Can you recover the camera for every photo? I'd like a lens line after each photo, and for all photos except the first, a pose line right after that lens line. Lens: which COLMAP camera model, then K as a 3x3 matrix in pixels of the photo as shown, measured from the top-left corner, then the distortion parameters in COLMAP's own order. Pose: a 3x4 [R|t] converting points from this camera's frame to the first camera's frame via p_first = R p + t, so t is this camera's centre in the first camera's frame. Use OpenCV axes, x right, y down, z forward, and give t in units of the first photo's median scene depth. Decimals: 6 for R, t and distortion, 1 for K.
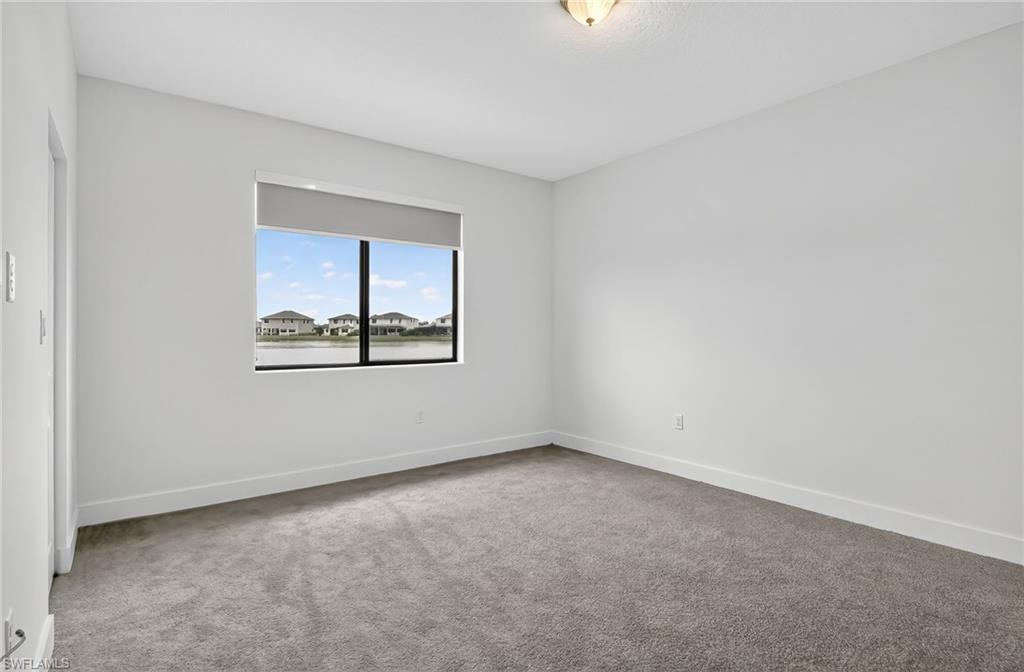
lens RADIAL K [[504.2, 0, 512.0], [0, 504.2, 336.0], [0, 0, 1]] dist [-0.001261, -0.000636]
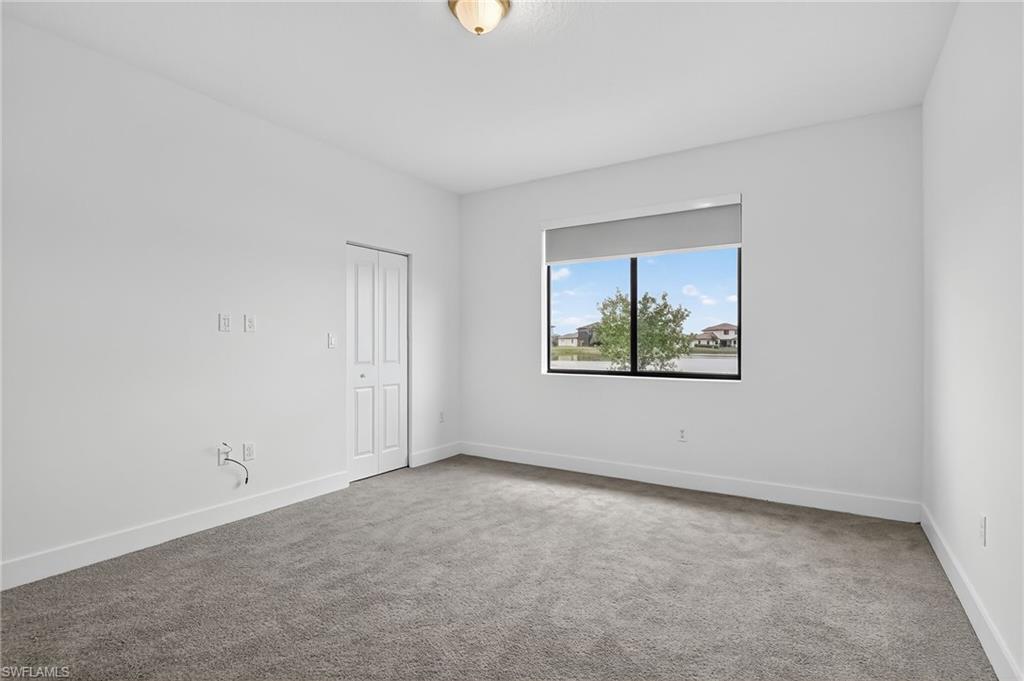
lens RADIAL K [[501.7, 0, 507.1], [0, 501.7, 338.4], [0, 0, 1]] dist [-0.005317, -0.000729]
pose [[0.351910, -0.004695, -0.936022, 0.681011], [-0.009723, 0.999915, -0.008671, -0.007536], [0.935983, 0.012152, 0.351834, 0.427604]]
